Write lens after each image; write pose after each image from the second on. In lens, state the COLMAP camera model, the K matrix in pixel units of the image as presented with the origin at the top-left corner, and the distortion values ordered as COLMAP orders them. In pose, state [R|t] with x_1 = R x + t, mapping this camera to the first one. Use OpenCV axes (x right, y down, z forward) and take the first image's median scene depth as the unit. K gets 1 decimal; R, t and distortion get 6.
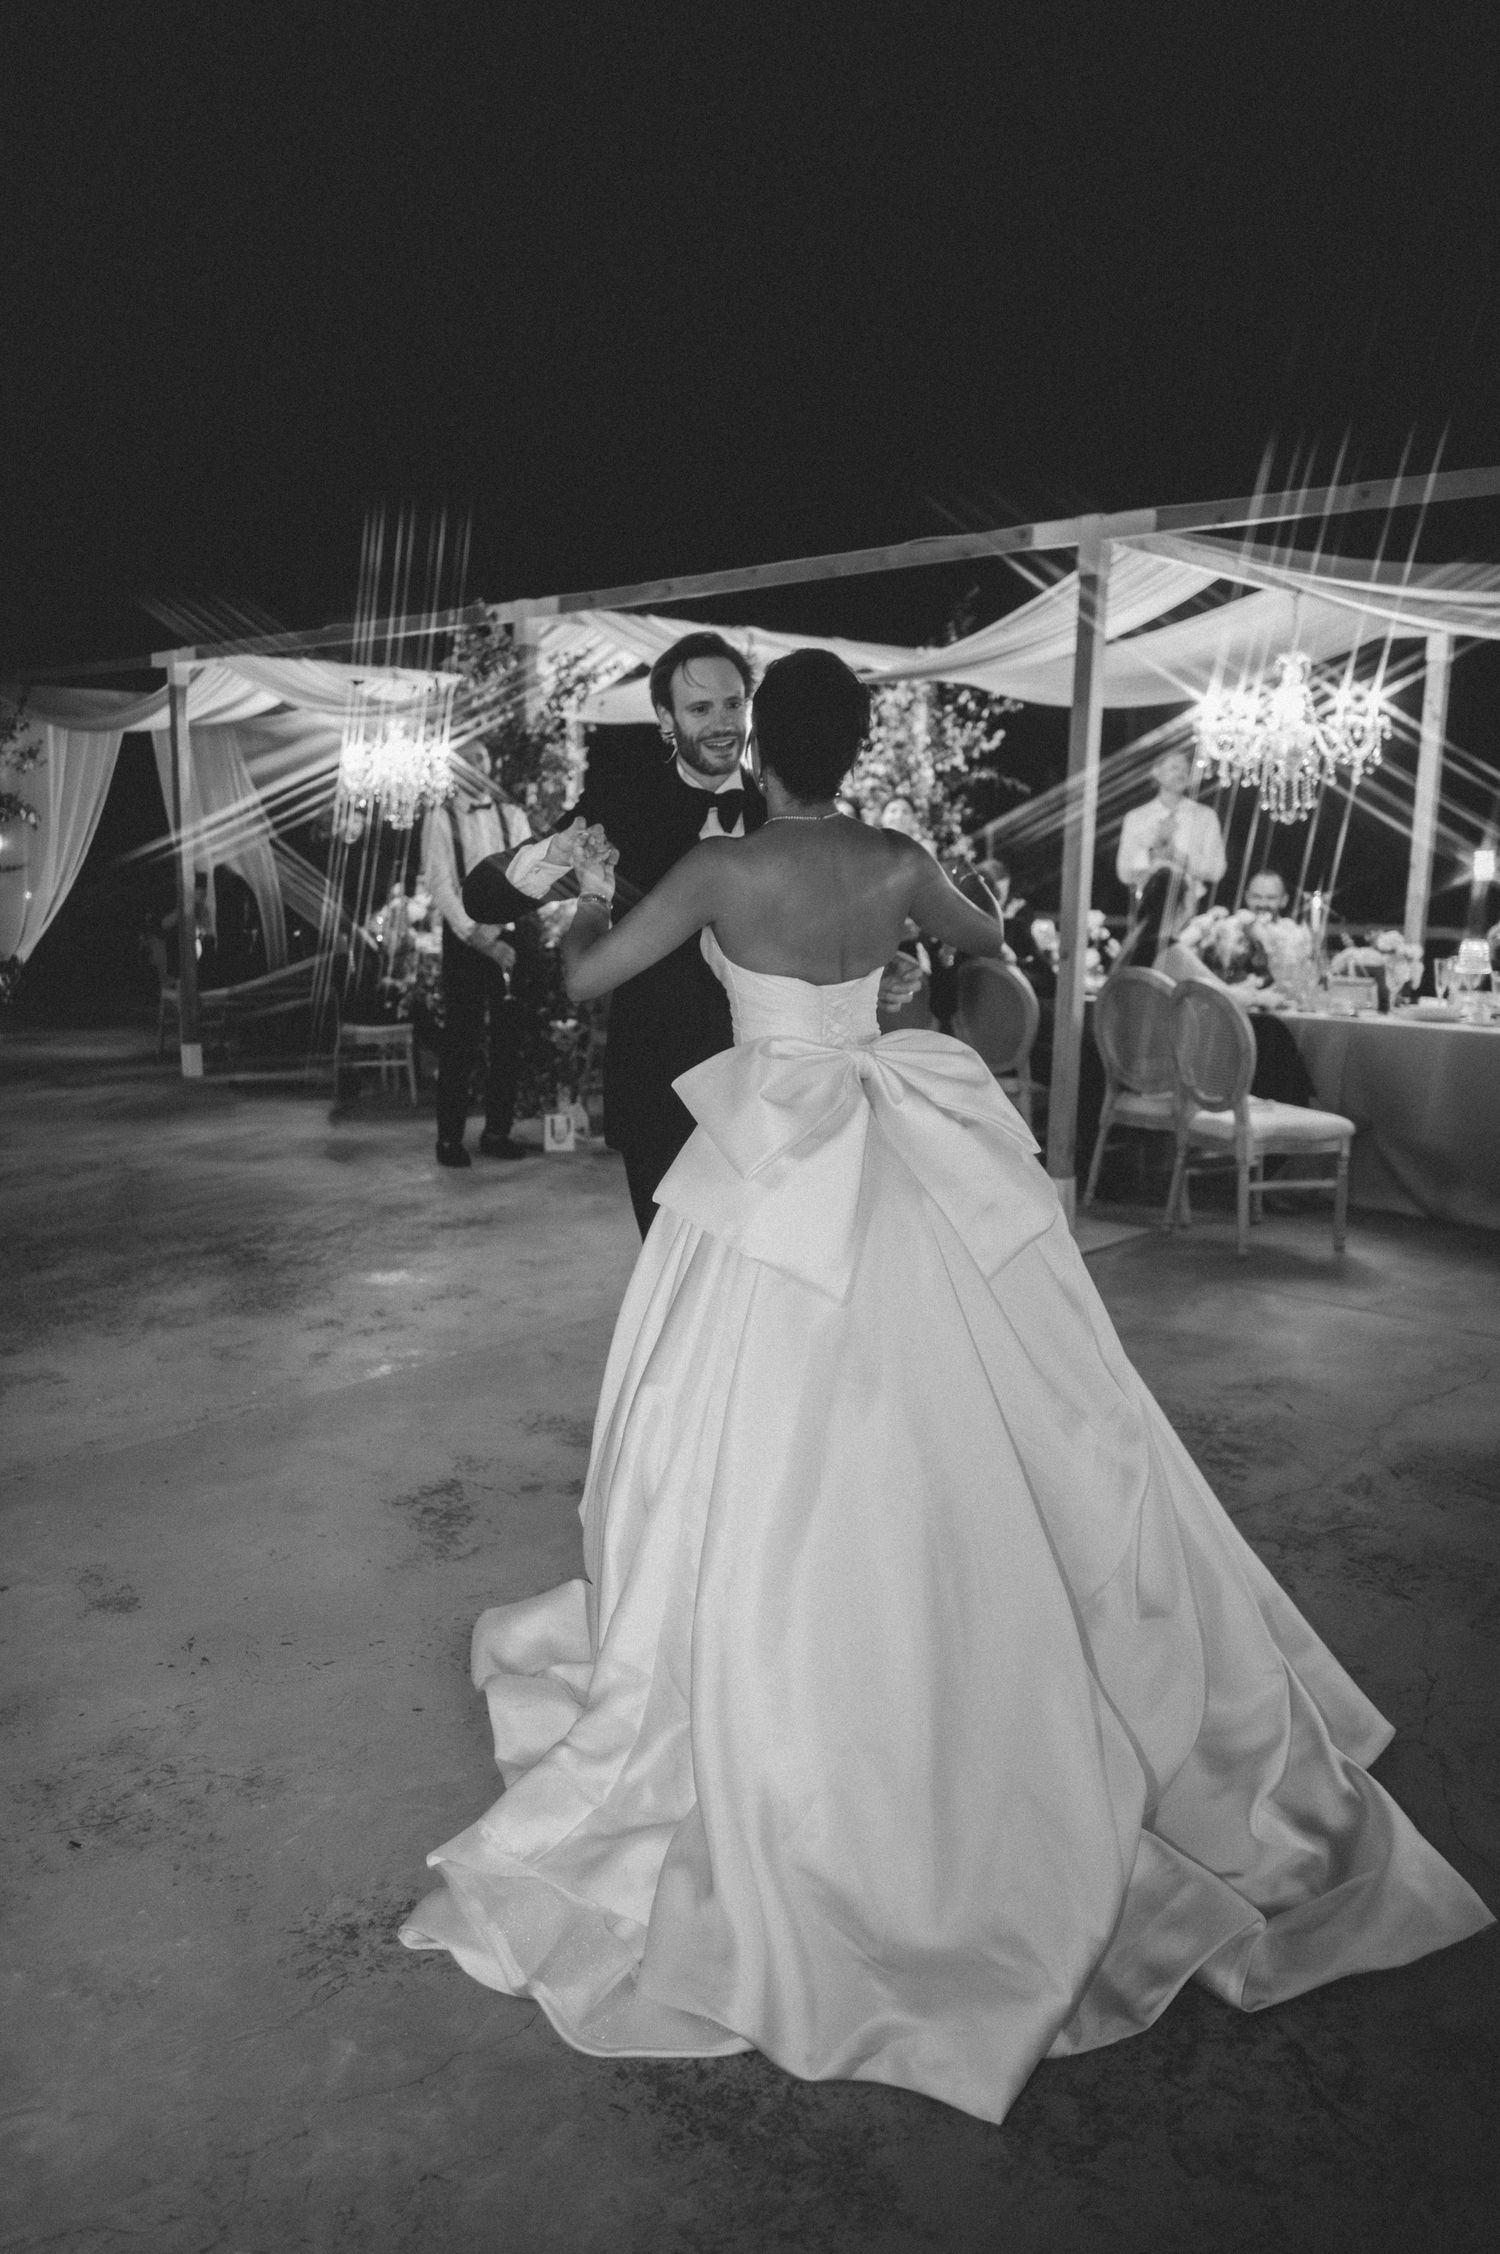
lens RADIAL K [[1646.0, 0, 673.2], [0, 1646.0, 1218.4], [0, 0, 1]] dist [0.003704, -0.000967]
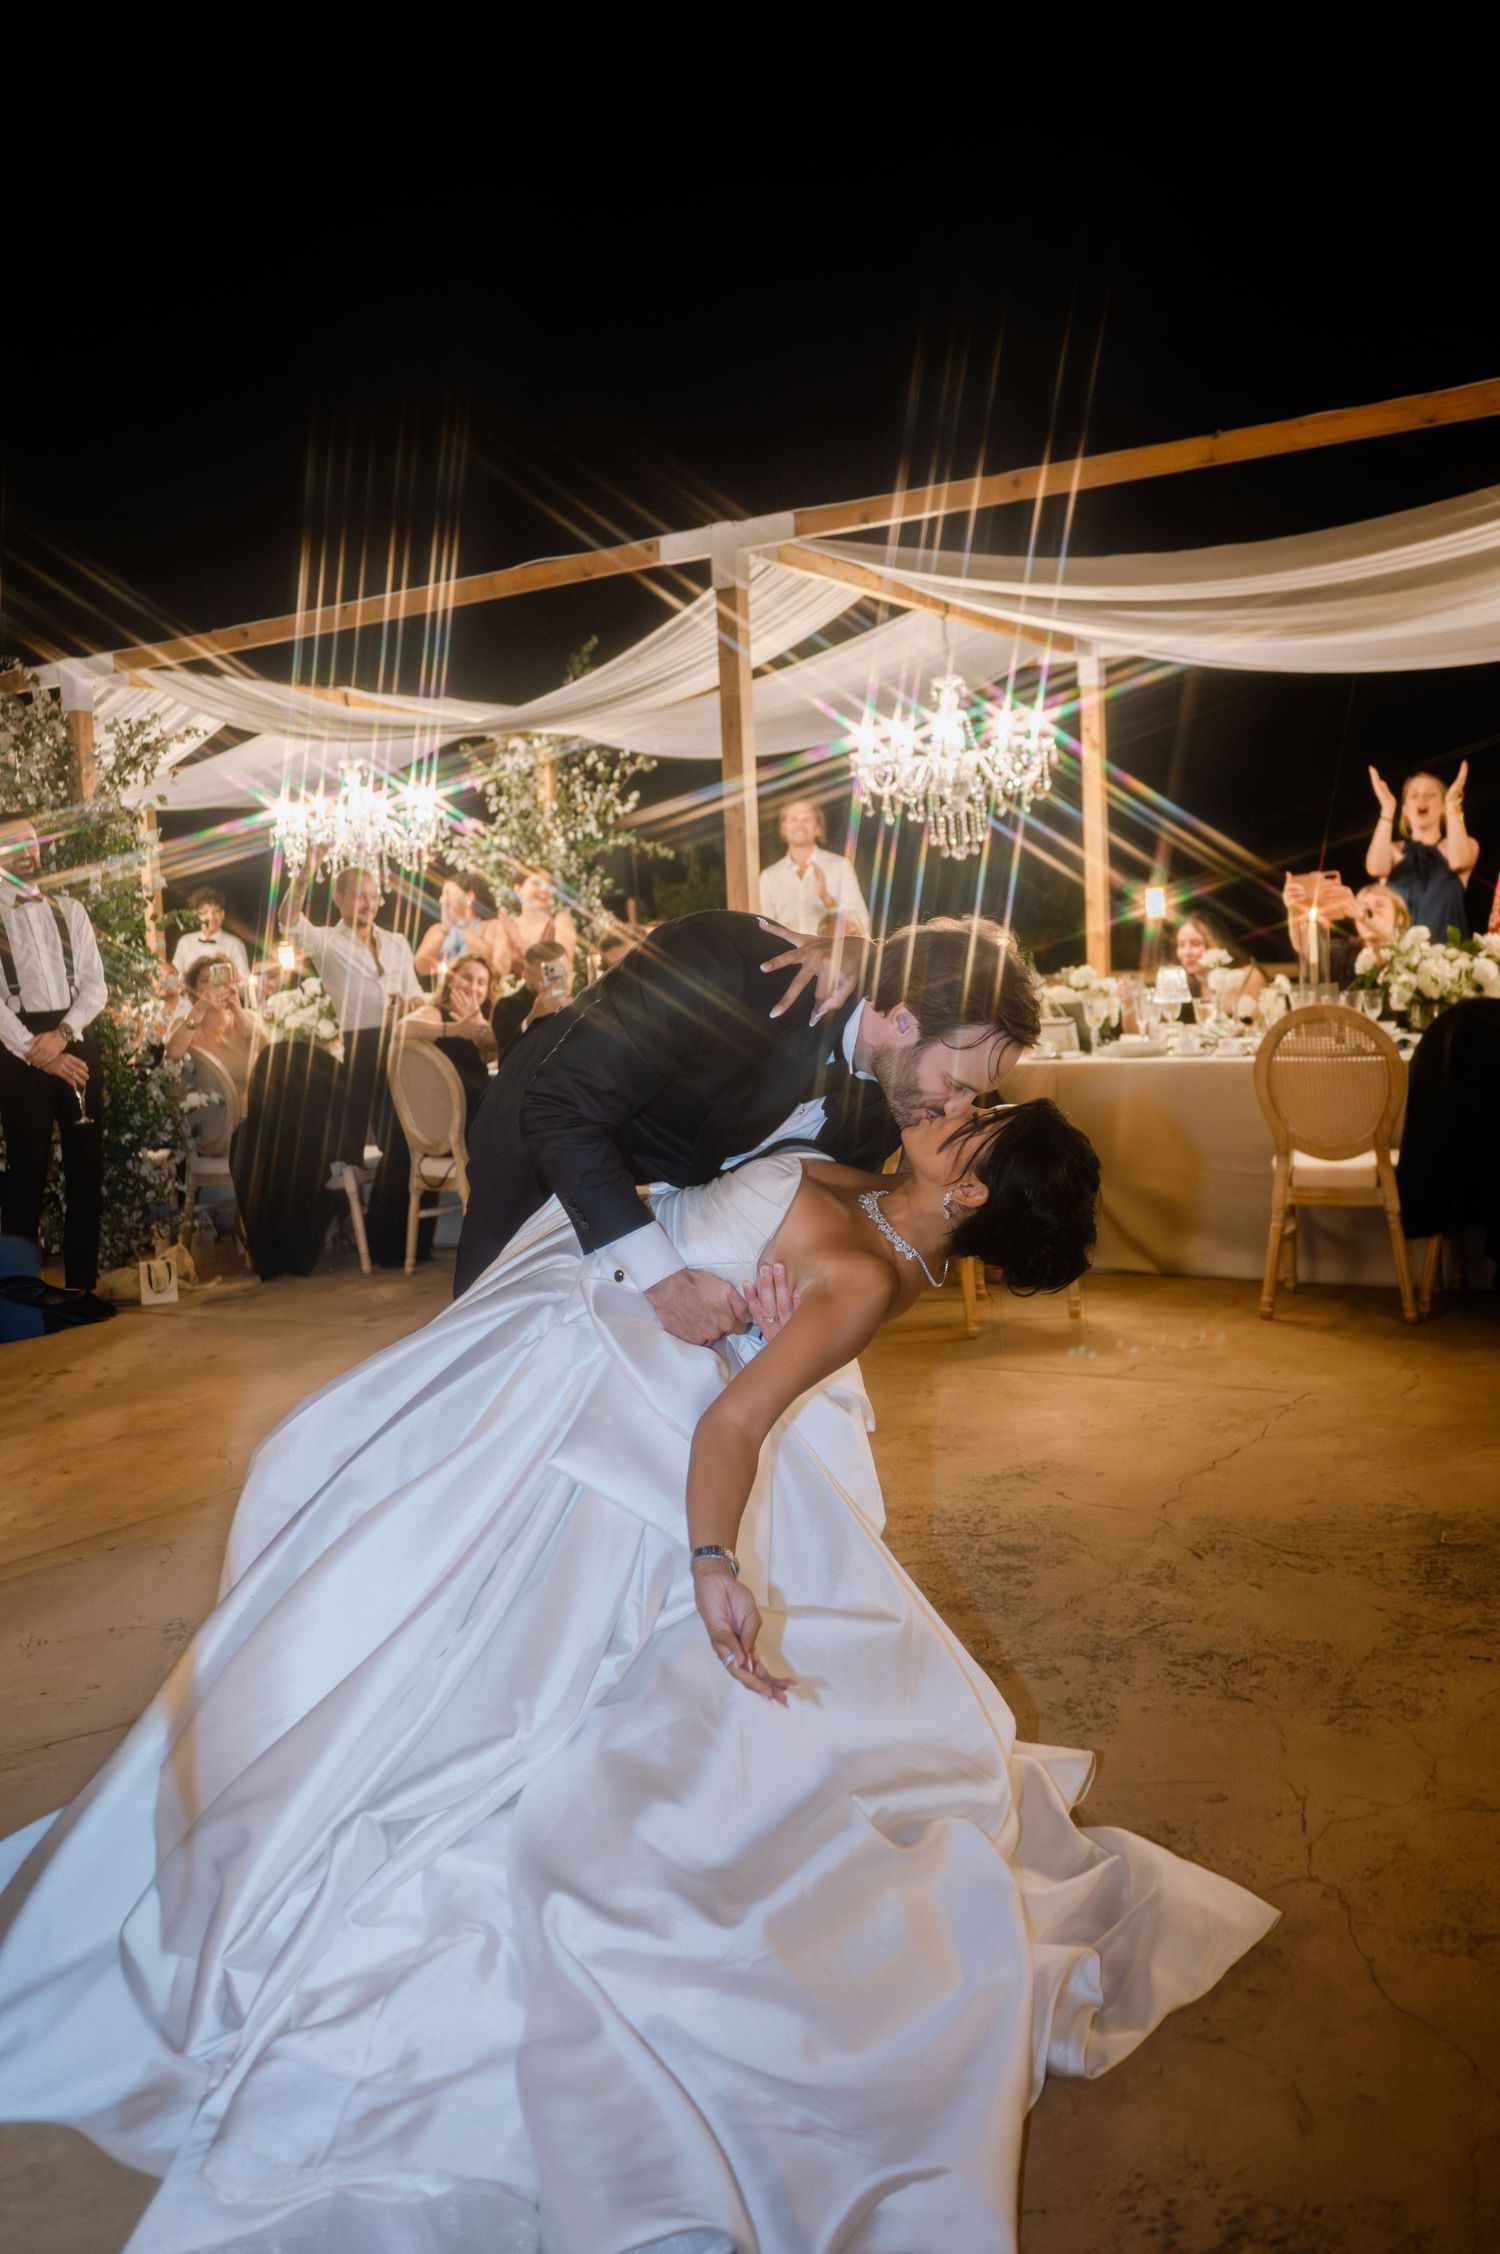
lens RADIAL K [[1646.0, 0, 673.2], [0, 1646.0, 1218.4], [0, 0, 1]] dist [0.003704, -0.000967]
pose [[0.971121, -0.074719, 0.226587, -0.003562], [0.100008, 0.989718, -0.102254, 0.034466], [-0.216617, 0.121961, 0.968609, 0.171239]]
